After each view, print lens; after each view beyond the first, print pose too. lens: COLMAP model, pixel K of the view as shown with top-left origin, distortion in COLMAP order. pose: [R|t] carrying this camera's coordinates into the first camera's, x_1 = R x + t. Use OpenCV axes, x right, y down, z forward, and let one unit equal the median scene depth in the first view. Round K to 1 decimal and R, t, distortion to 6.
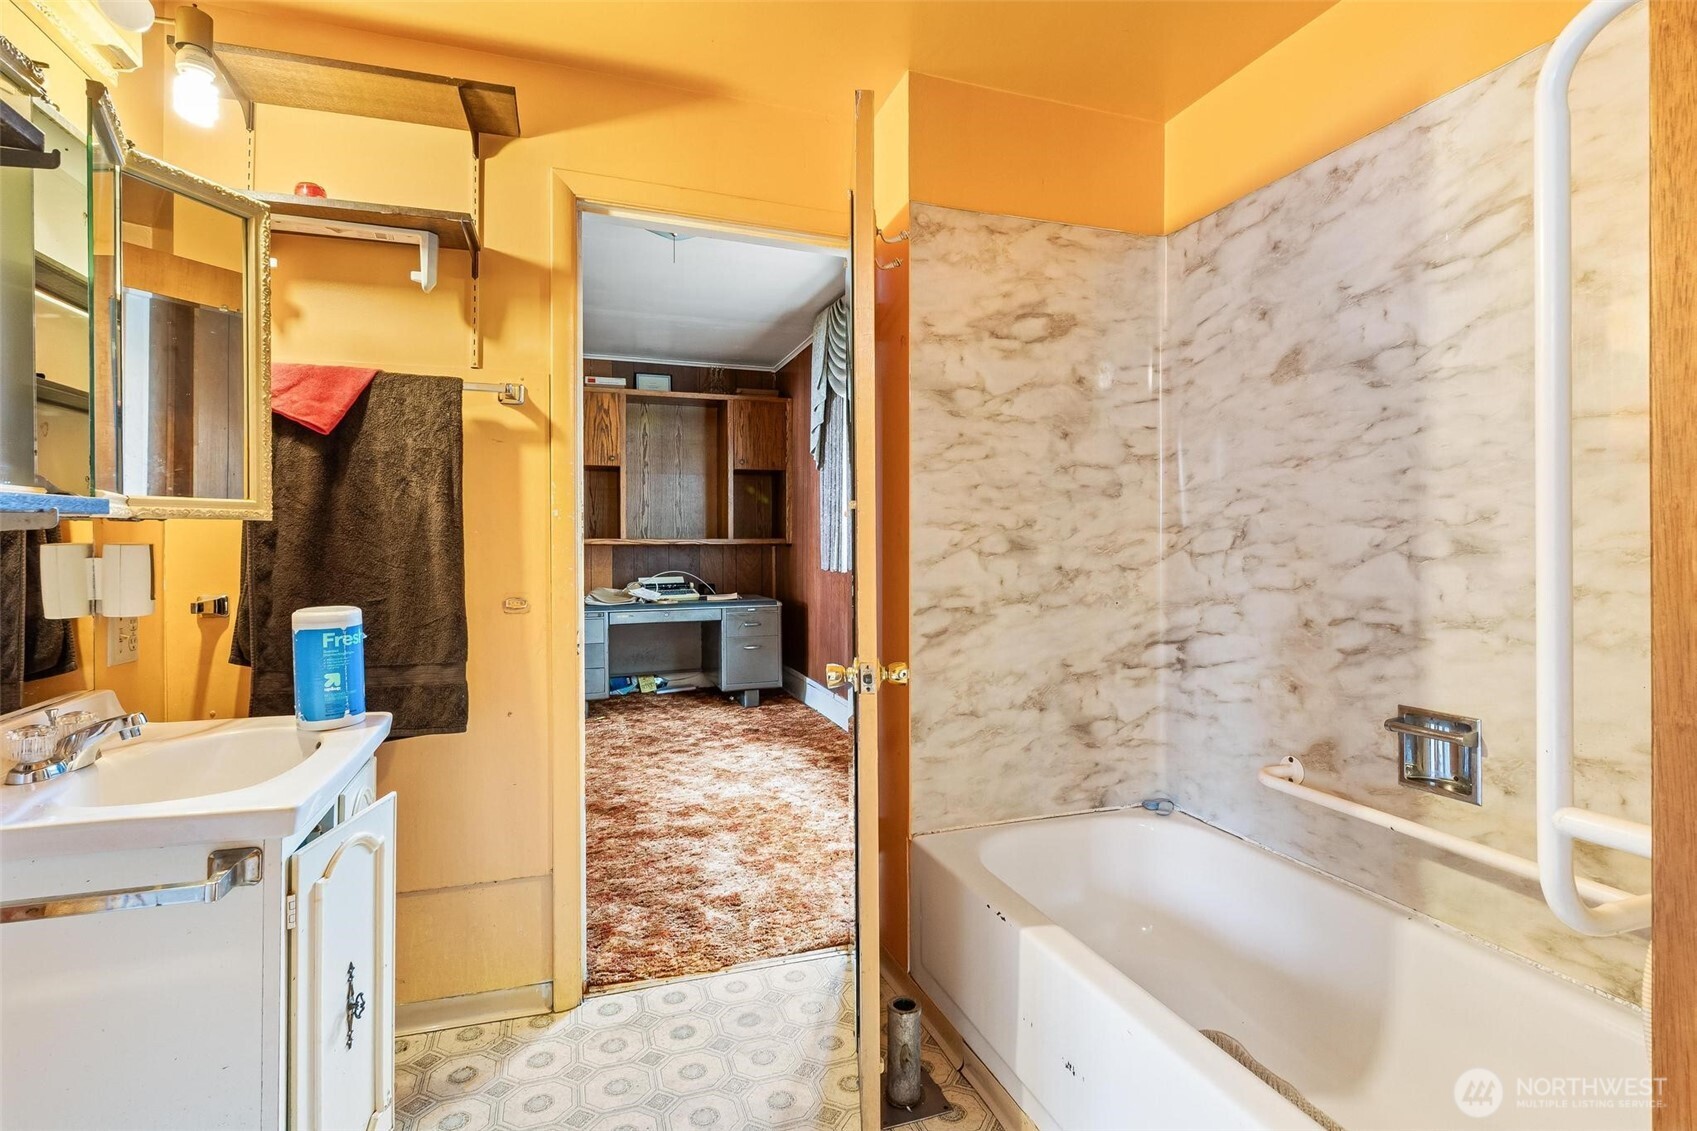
lens RADIAL K [[823.5, 0, 847.3], [0, 823.5, 529.1], [0, 0, 1]] dist [0.000041, 0.000024]
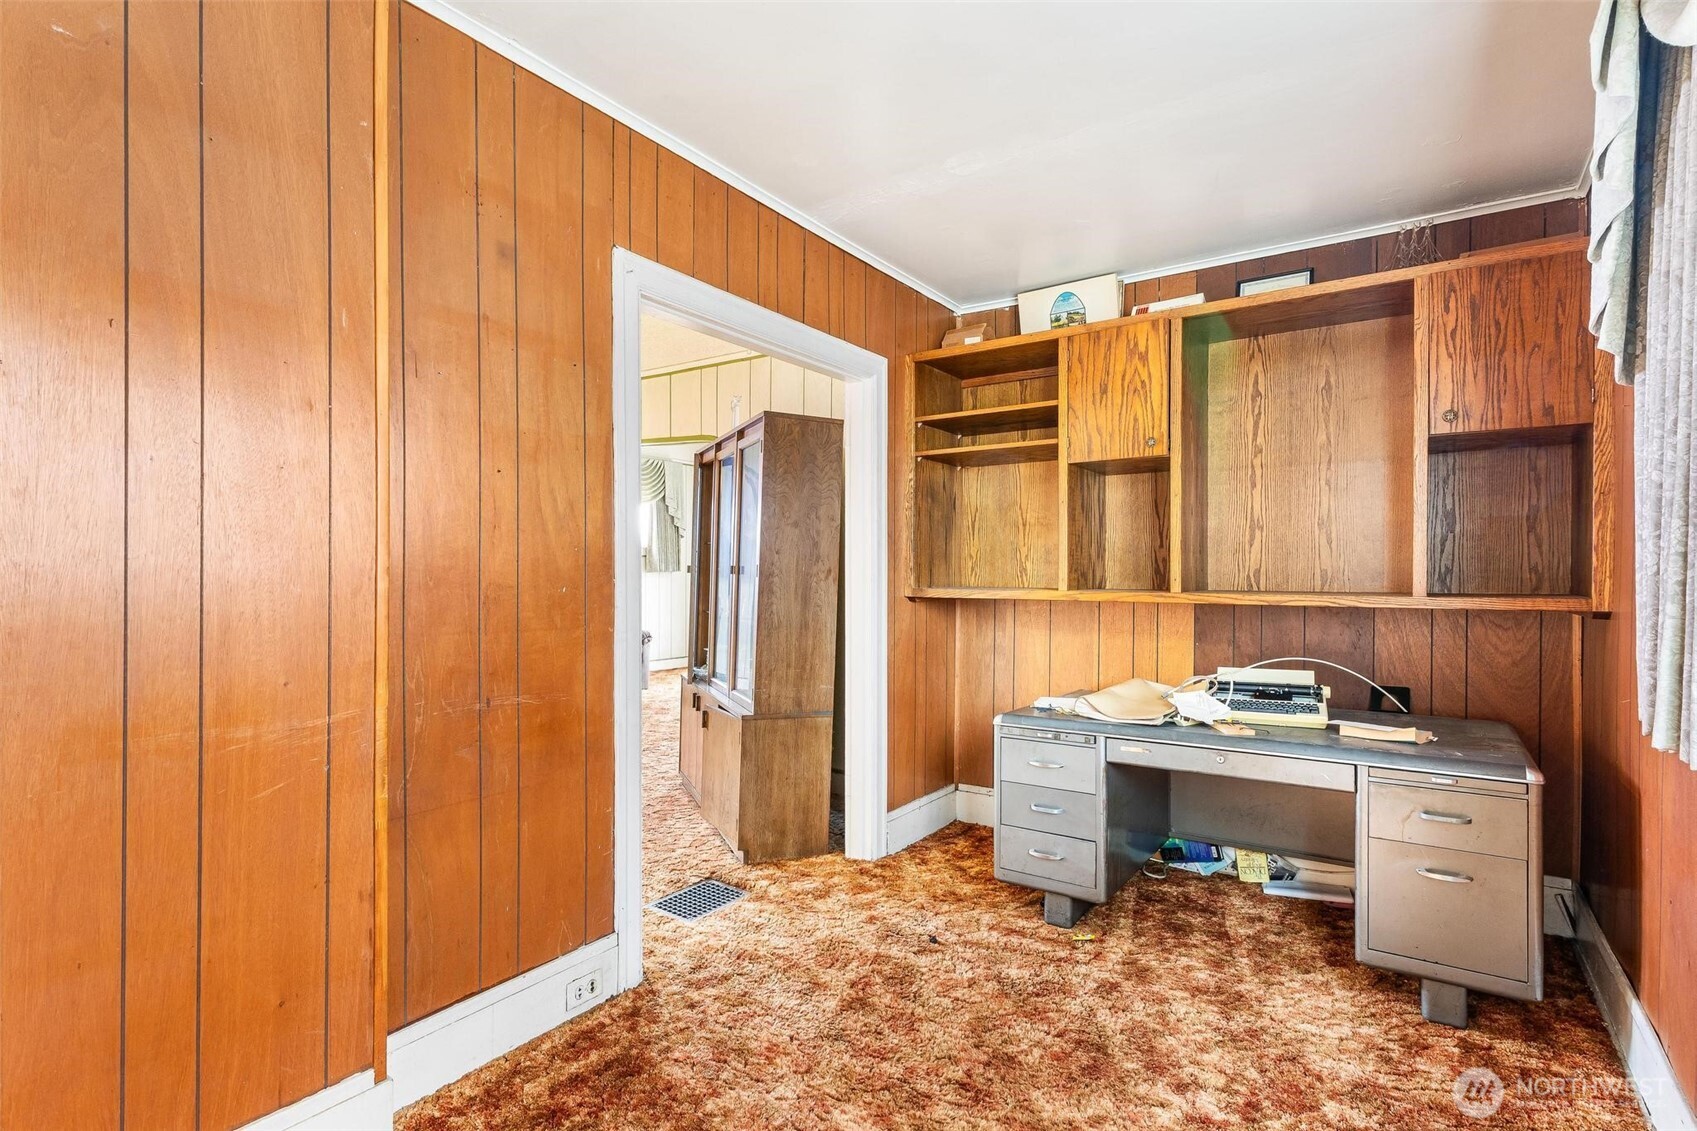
lens RADIAL K [[838.3, 0, 843.1], [0, 838.3, 573.6], [0, 0, 1]] dist [-0.001610, -0.000068]
pose [[0.594240, 0.008197, -0.804246, 0.033006], [-0.004004, 0.999966, 0.007233, -0.002674], [0.804278, -0.001078, 0.594253, 0.493298]]
